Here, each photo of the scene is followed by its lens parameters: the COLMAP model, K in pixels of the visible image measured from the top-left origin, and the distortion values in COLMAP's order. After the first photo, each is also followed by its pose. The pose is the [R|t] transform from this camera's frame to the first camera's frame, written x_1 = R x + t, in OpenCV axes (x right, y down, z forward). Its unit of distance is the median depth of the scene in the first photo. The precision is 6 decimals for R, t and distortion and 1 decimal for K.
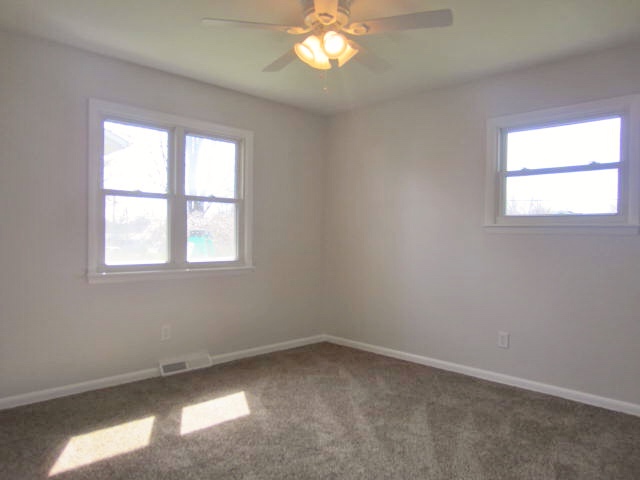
lens RADIAL K [[462.3, 0, 317.0], [0, 462.3, 241.3], [0, 0, 1]] dist [-0.020493, 0.008332]
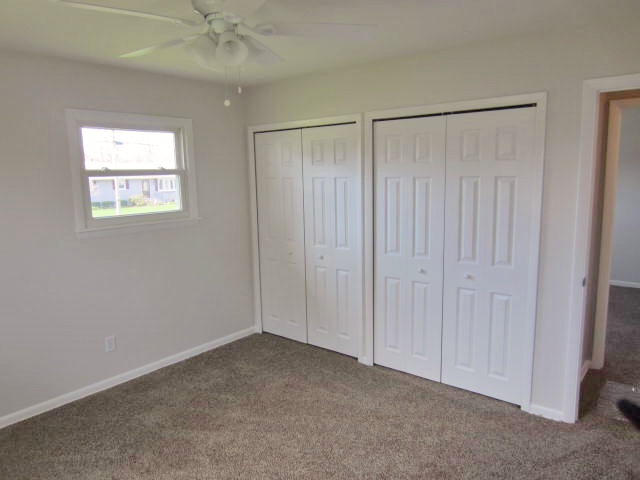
lens RADIAL K [[462.3, 0, 317.0], [0, 462.3, 241.3], [0, 0, 1]] dist [-0.020493, 0.008332]
pose [[-0.091330, -0.171528, 0.980937, -0.646190], [0.026290, 0.984295, 0.174563, -0.184755], [-0.995474, 0.041732, -0.085387, 0.716622]]
